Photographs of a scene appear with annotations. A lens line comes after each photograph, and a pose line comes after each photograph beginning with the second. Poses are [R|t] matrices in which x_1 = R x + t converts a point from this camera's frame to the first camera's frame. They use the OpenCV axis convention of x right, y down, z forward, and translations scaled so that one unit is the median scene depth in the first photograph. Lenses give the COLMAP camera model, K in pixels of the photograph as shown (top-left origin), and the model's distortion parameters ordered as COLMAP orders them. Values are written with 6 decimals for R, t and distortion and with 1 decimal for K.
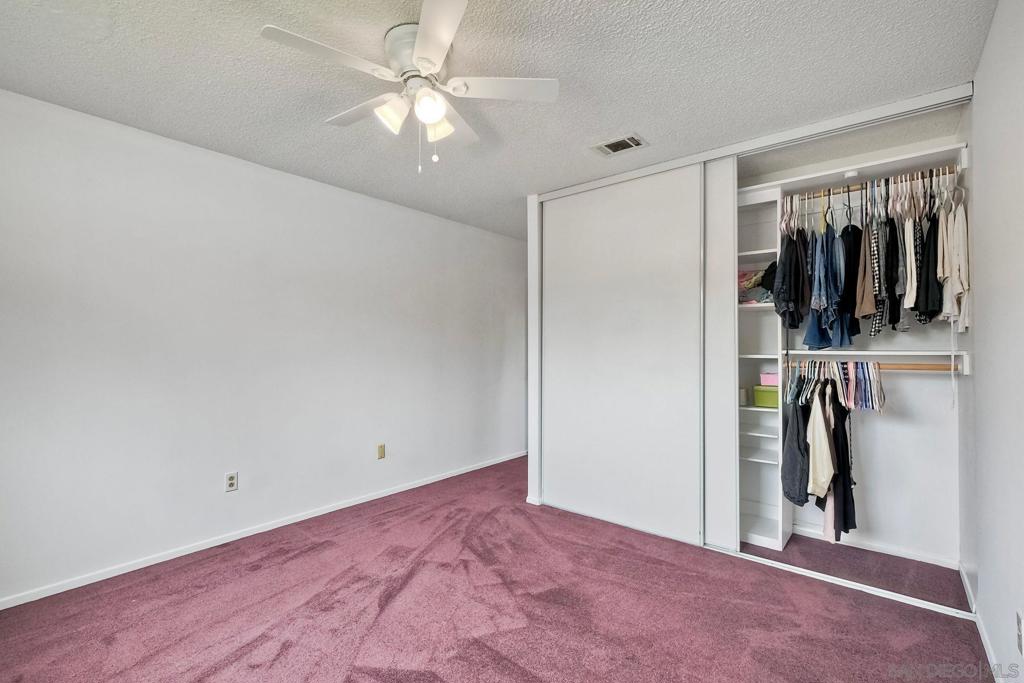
lens RADIAL K [[459.4, 0, 515.7], [0, 459.4, 342.1], [0, 0, 1]] dist [0.001913, -0.000235]
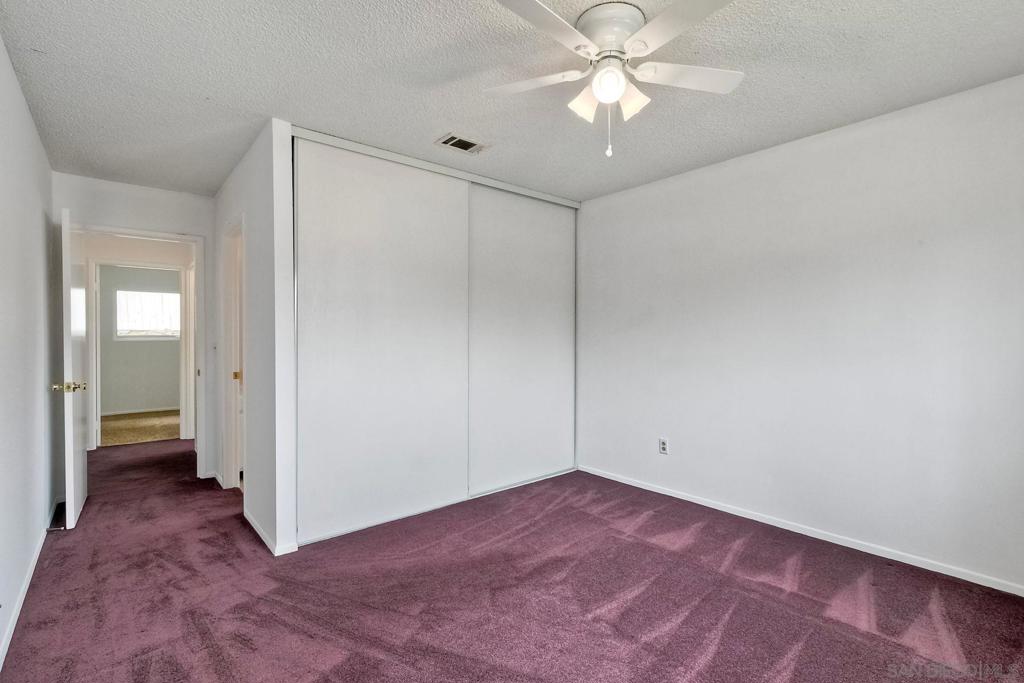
lens RADIAL K [[472.3, 0, 529.1], [0, 472.3, 333.8], [0, 0, 1]] dist [0.002467, 0.000203]
pose [[0.166315, 0.002123, 0.986070, -0.678889], [-0.007741, 0.999970, -0.000847, 0.007274], [-0.986042, -0.007492, 0.166326, 0.547181]]
